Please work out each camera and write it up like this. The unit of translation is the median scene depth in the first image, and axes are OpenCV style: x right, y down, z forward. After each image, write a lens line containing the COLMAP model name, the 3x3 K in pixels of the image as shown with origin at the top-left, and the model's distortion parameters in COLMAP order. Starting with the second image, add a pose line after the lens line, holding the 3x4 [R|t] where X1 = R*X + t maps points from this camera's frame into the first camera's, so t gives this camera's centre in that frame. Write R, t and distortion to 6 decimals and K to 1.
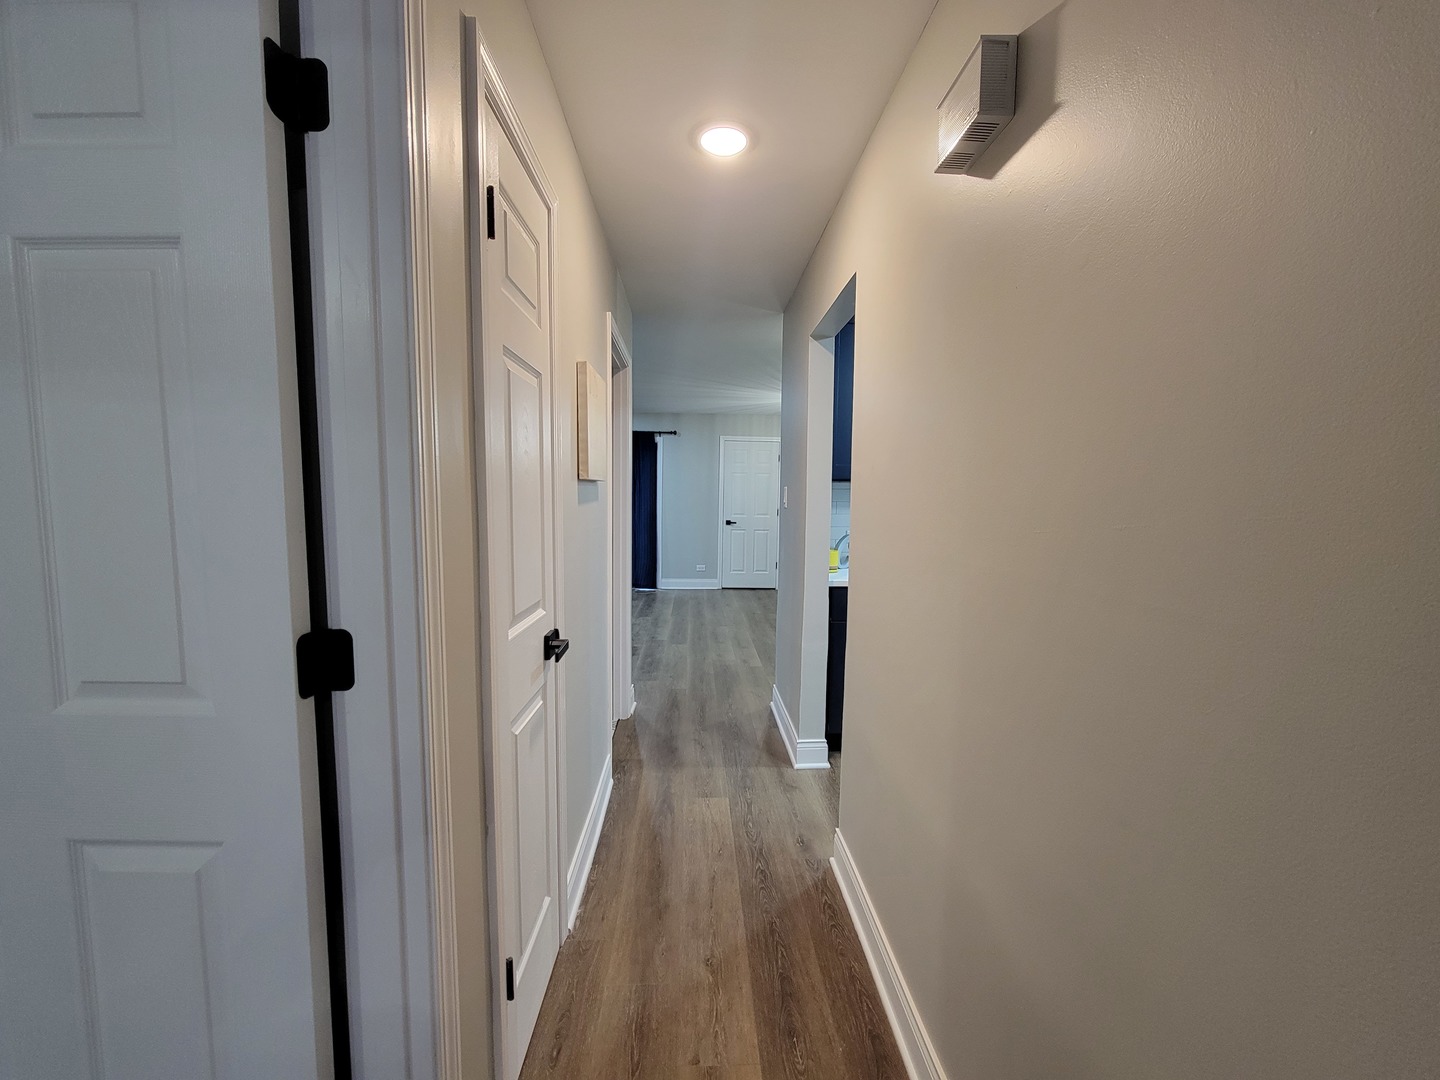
lens RADIAL K [[586.7, 0, 714.6], [0, 586.7, 547.0], [0, 0, 1]] dist [-0.008250, -0.001470]
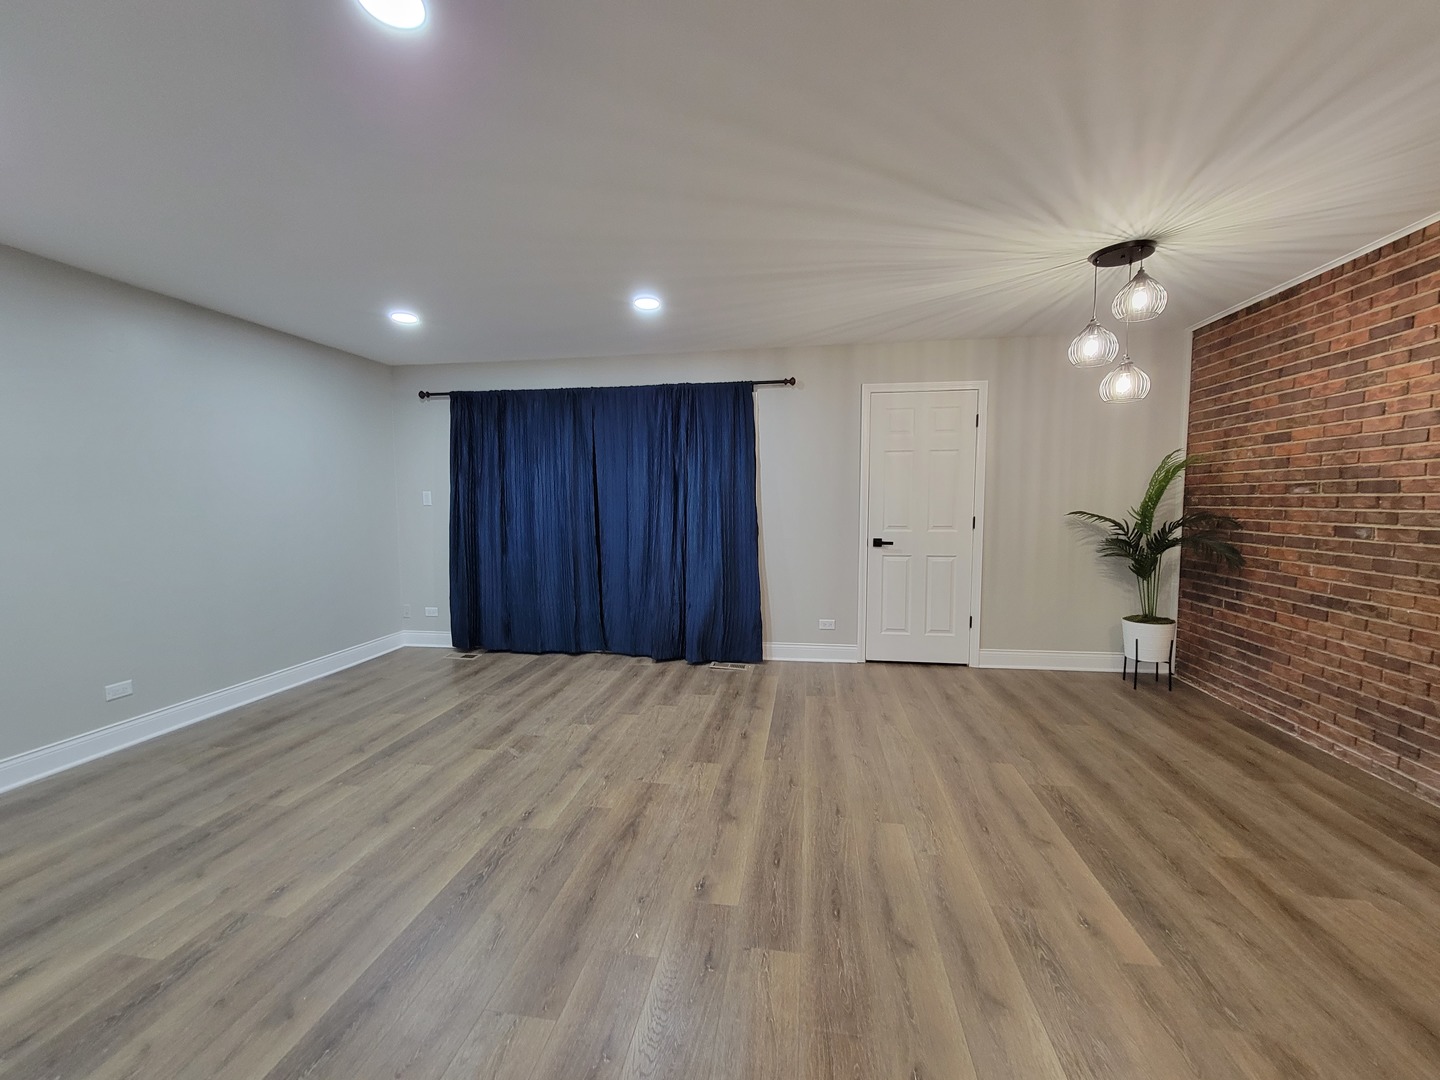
lens RADIAL K [[586.7, 0, 713.2], [0, 586.7, 540.6], [0, 0, 1]] dist [-0.008250, -0.001470]
pose [[0.980175, -0.004766, -0.198079, -0.018949], [0.001192, 0.999834, -0.018154, -0.034132], [0.198133, 0.017558, 0.980018, 0.433429]]
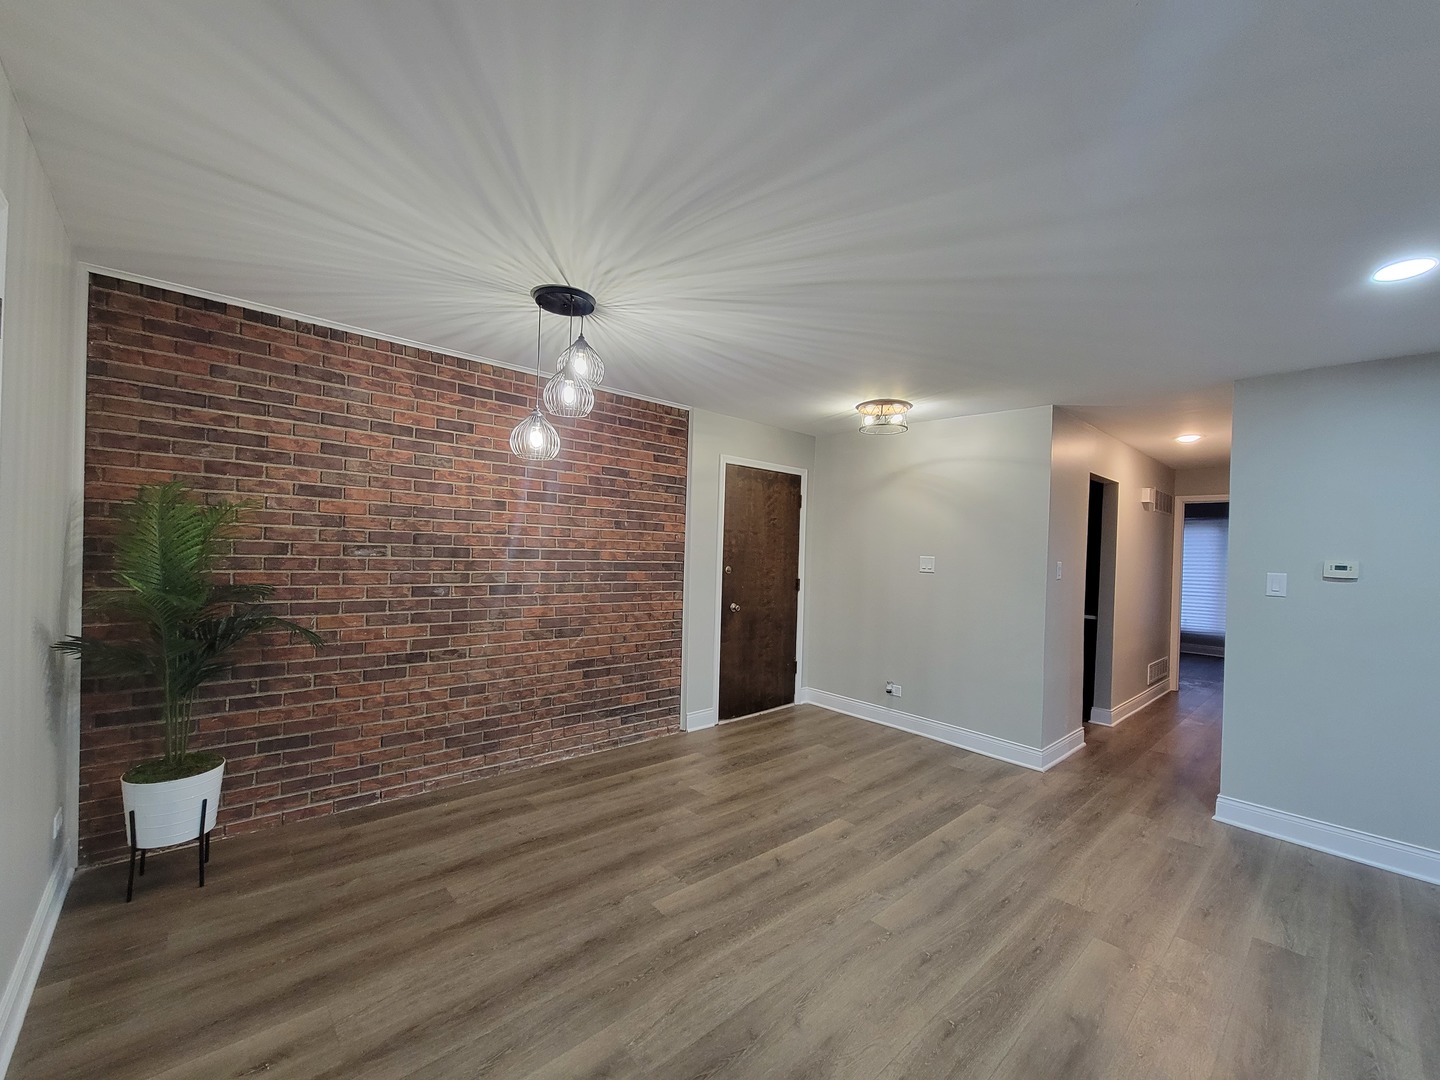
lens RADIAL K [[586.7, 0, 709.4], [0, 586.7, 549.8], [0, 0, 1]] dist [-0.008250, -0.001470]
pose [[-0.640560, -0.031494, 0.767262, -0.125651], [0.025396, 0.997743, 0.062156, -0.085663], [-0.767488, 0.059300, -0.638314, 0.888705]]
